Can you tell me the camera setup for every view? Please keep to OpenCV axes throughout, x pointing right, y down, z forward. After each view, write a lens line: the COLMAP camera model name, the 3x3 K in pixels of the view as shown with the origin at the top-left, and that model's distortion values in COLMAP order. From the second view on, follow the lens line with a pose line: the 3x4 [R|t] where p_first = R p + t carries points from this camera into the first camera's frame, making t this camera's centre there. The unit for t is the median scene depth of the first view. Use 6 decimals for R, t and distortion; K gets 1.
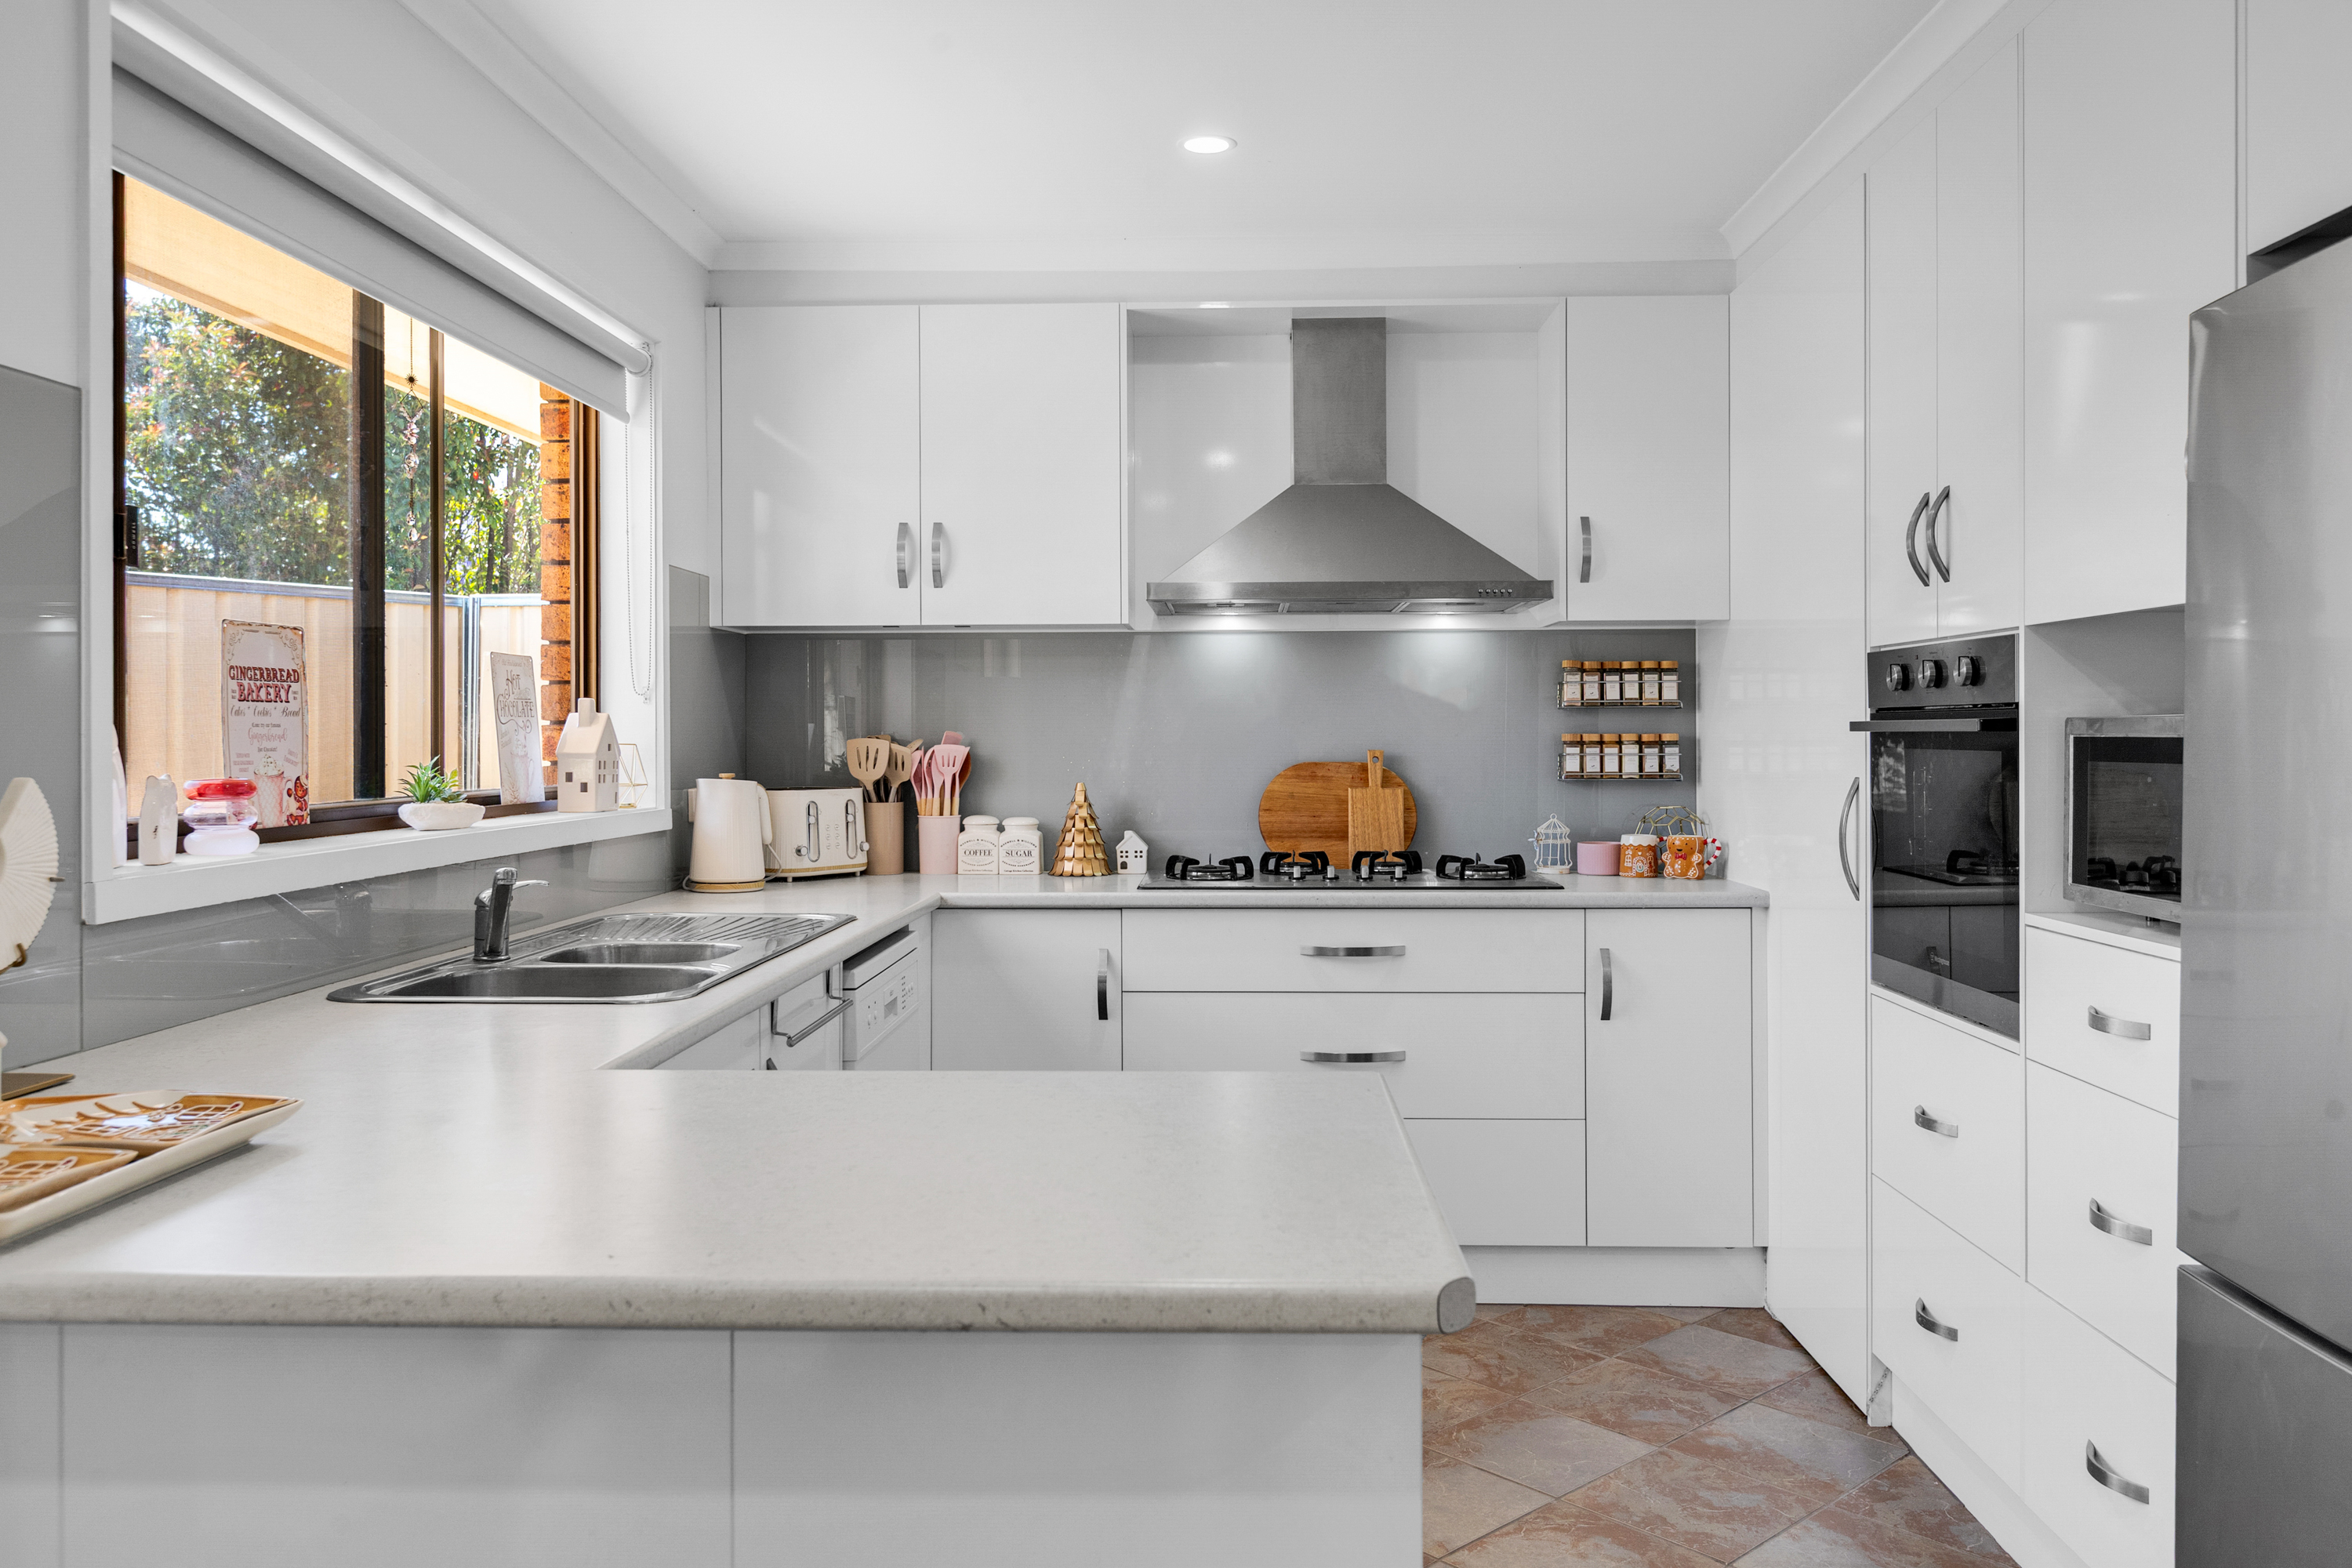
lens RADIAL K [[1709.5, 0, 1140.1], [0, 1709.5, 737.0], [0, 0, 1]] dist [0.015266, -0.010180]
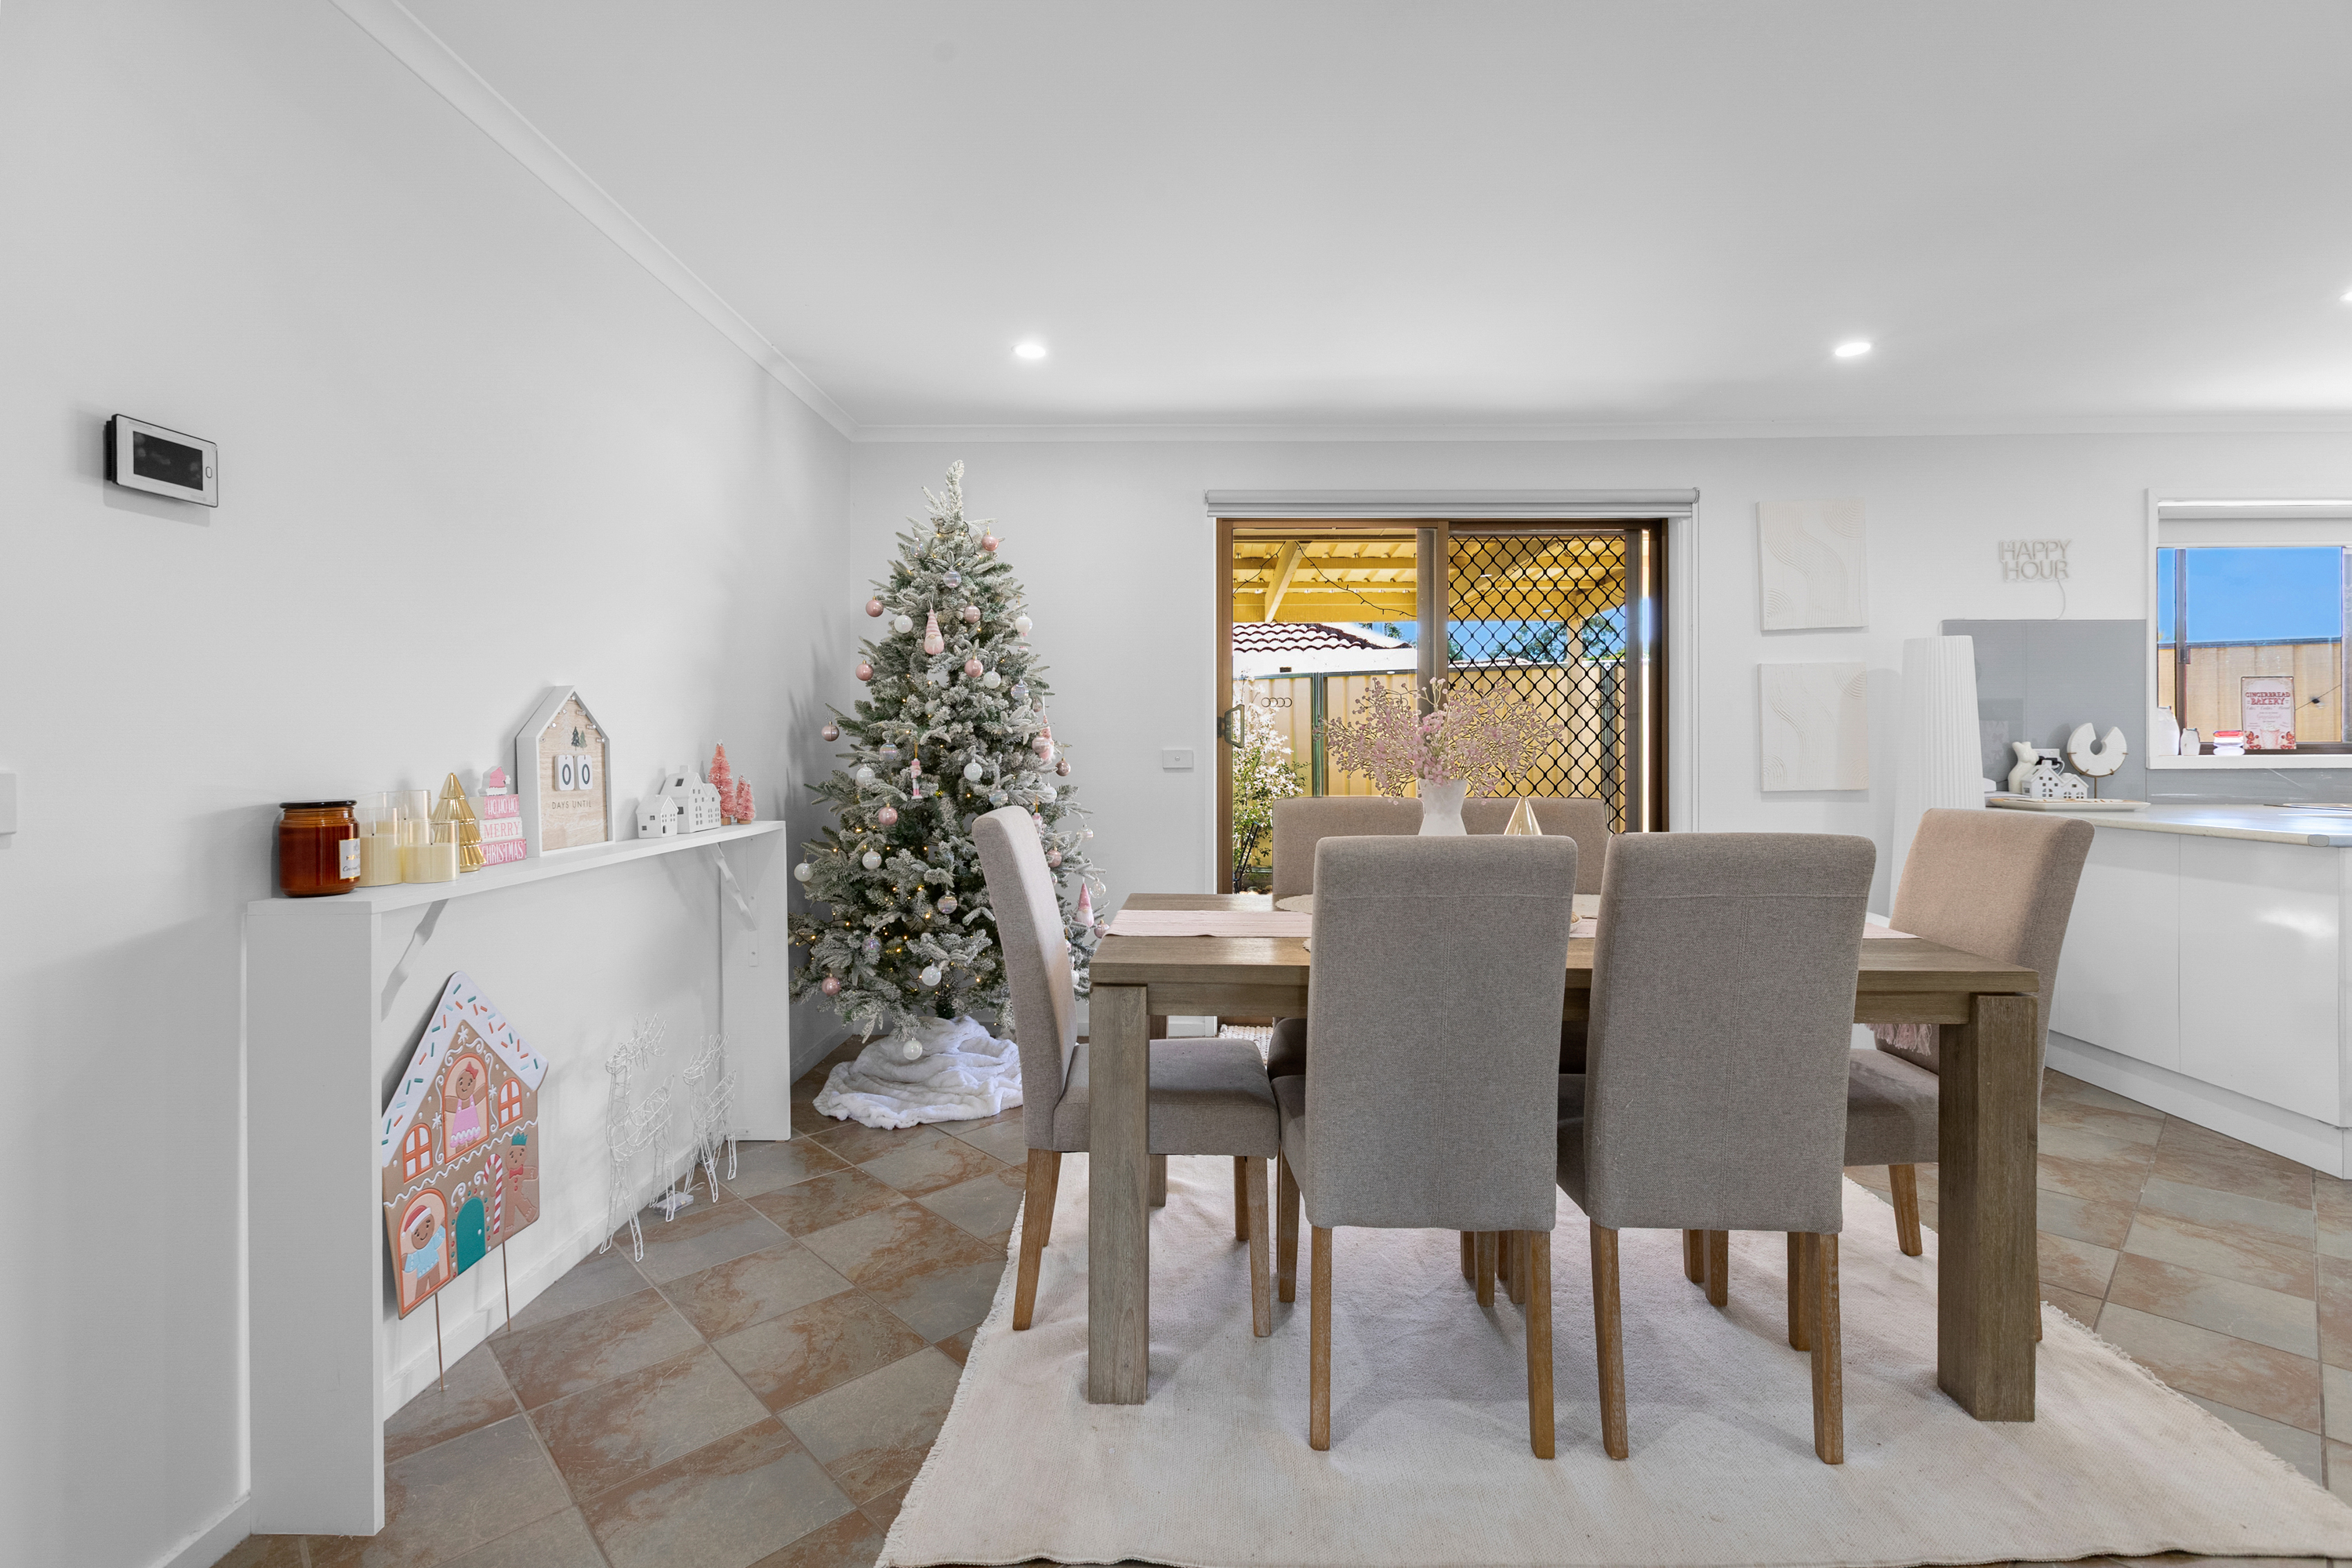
lens RADIAL K [[1062.0, 0, 1153.9], [0, 1062.0, 744.7], [0, 0, 1]] dist [0.000014, 0.000051]
pose [[0.017575, 0.002458, -0.999843, 0.747113], [0.000992, 0.999996, 0.002476, 0.024583], [0.999845, -0.001035, 0.017573, -0.535986]]
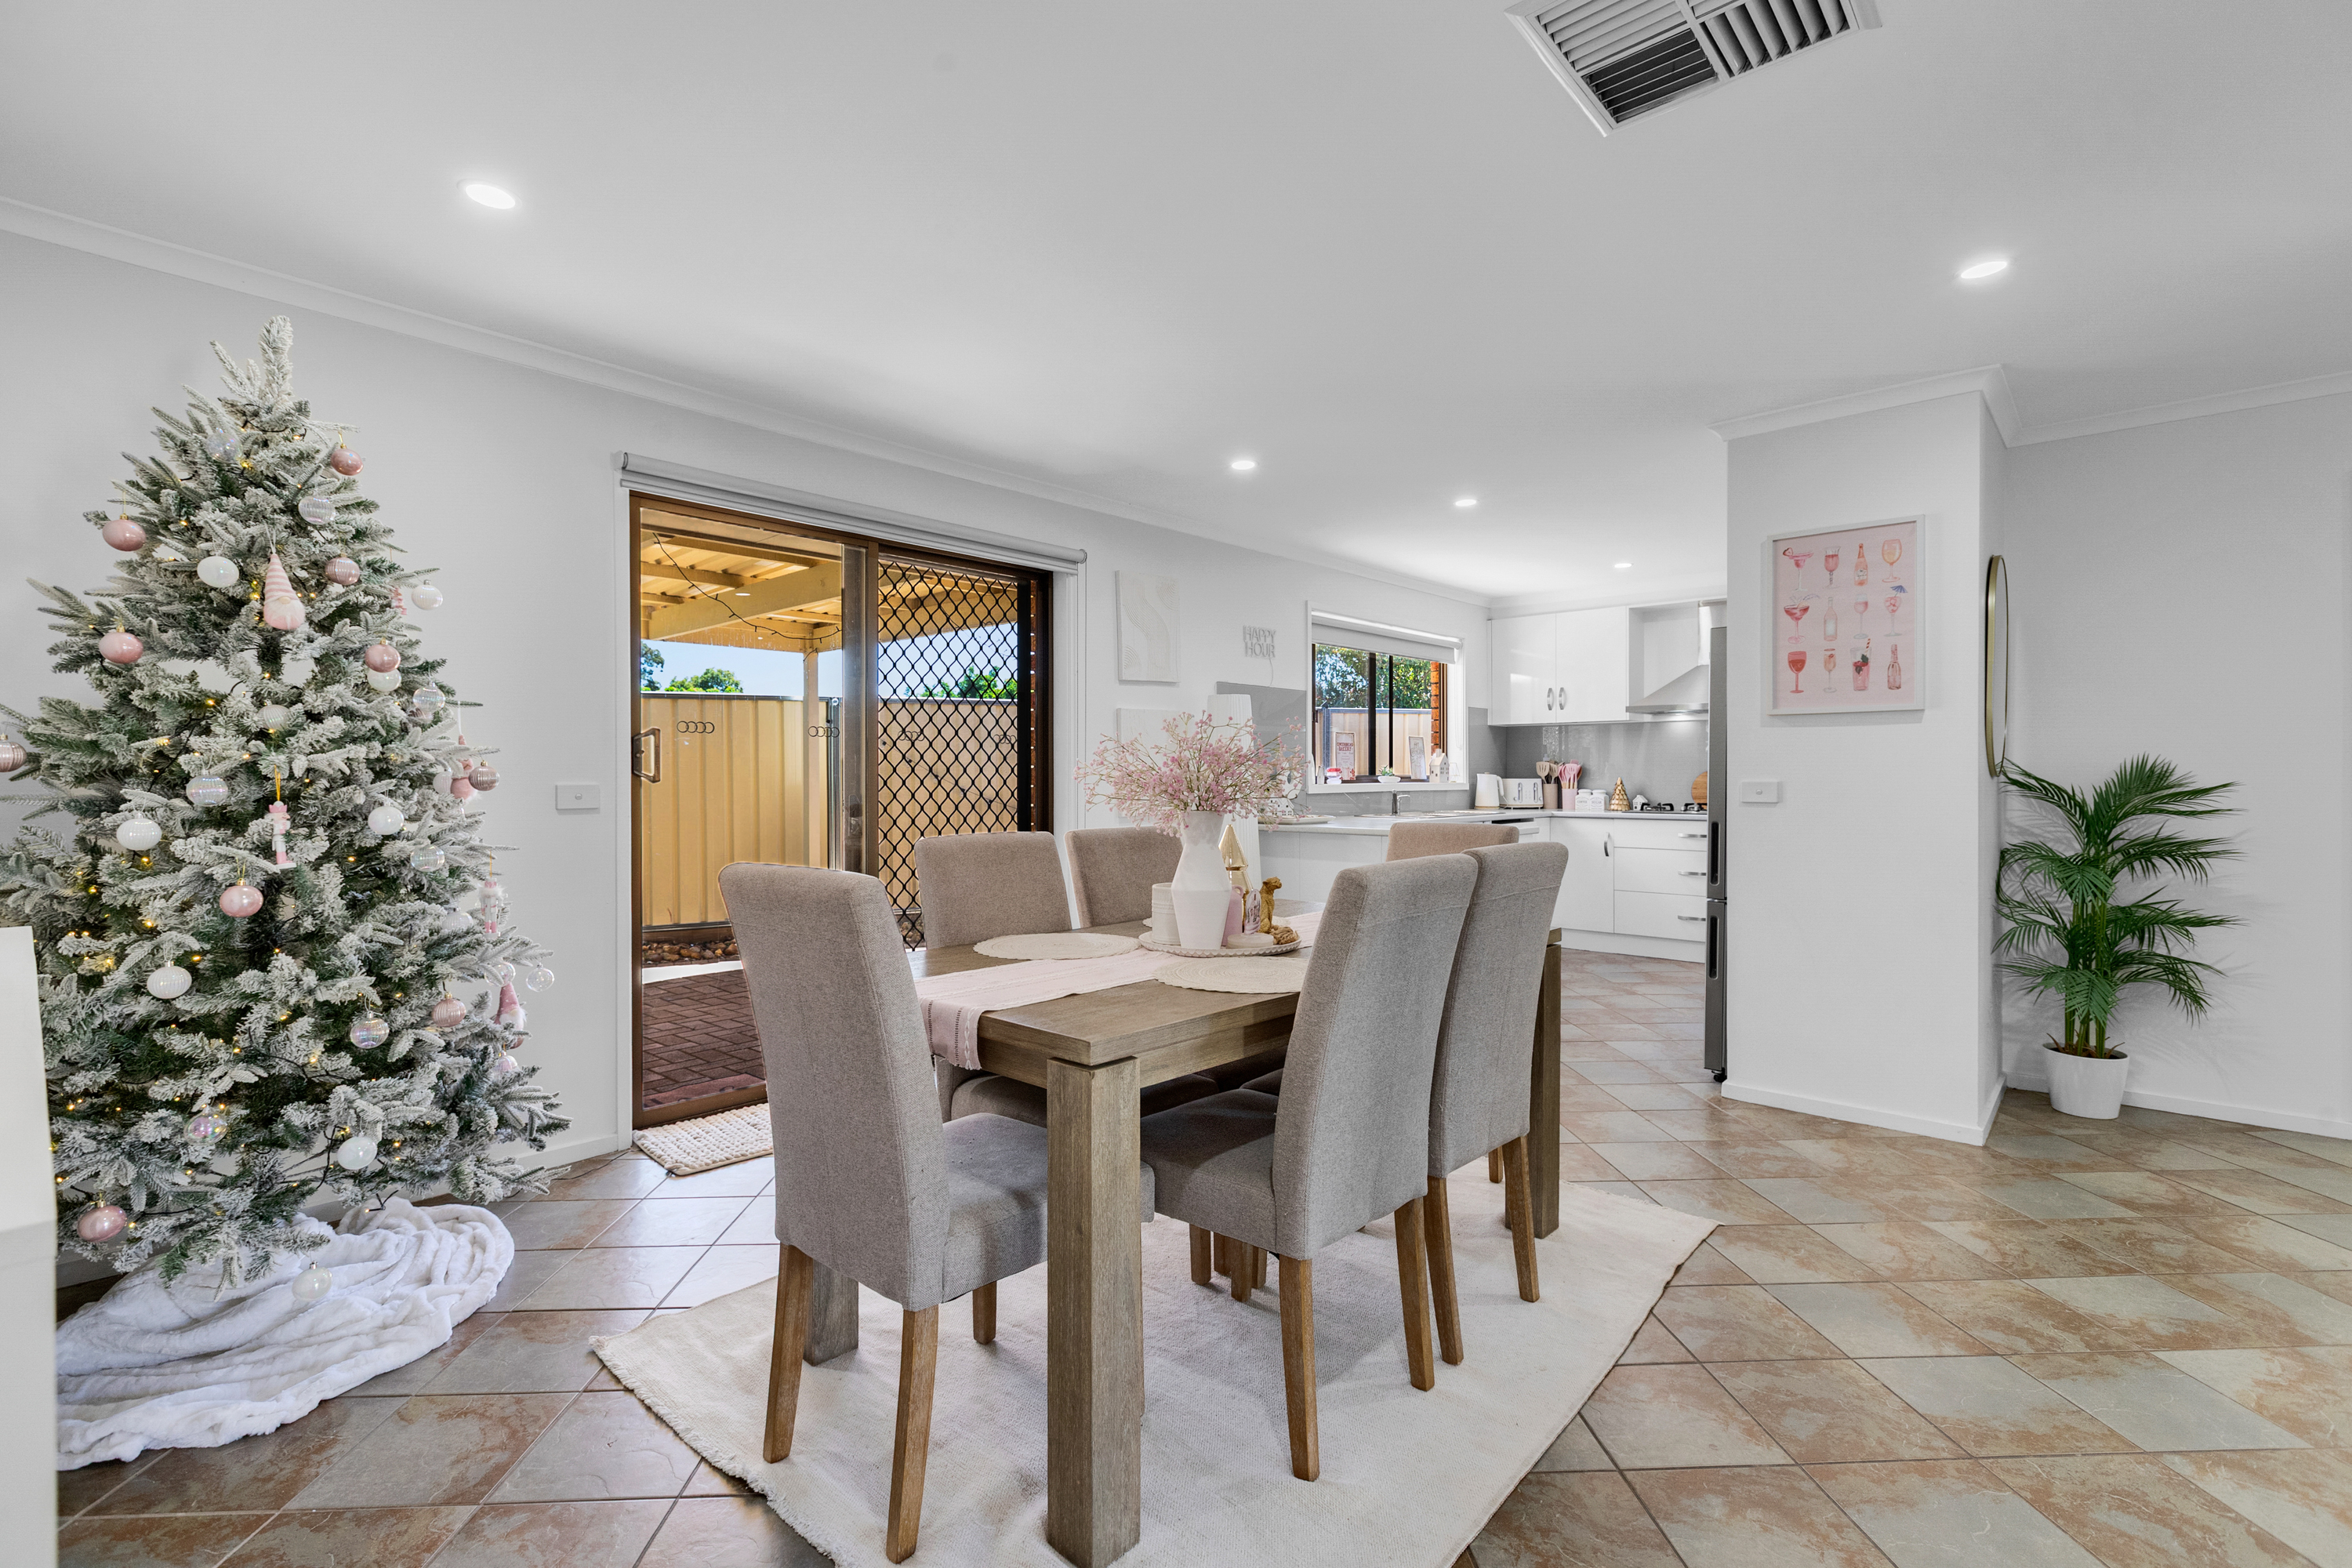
lens RADIAL K [[1062.0, 0, 1169.9], [0, 1062.0, 781.1], [0, 0, 1]] dist [0.000014, 0.000051]
pose [[0.767878, 0.005973, -0.640568, 0.540834], [-0.001832, 0.999973, 0.007128, 0.023459], [0.640593, -0.004300, 0.767869, -0.839901]]
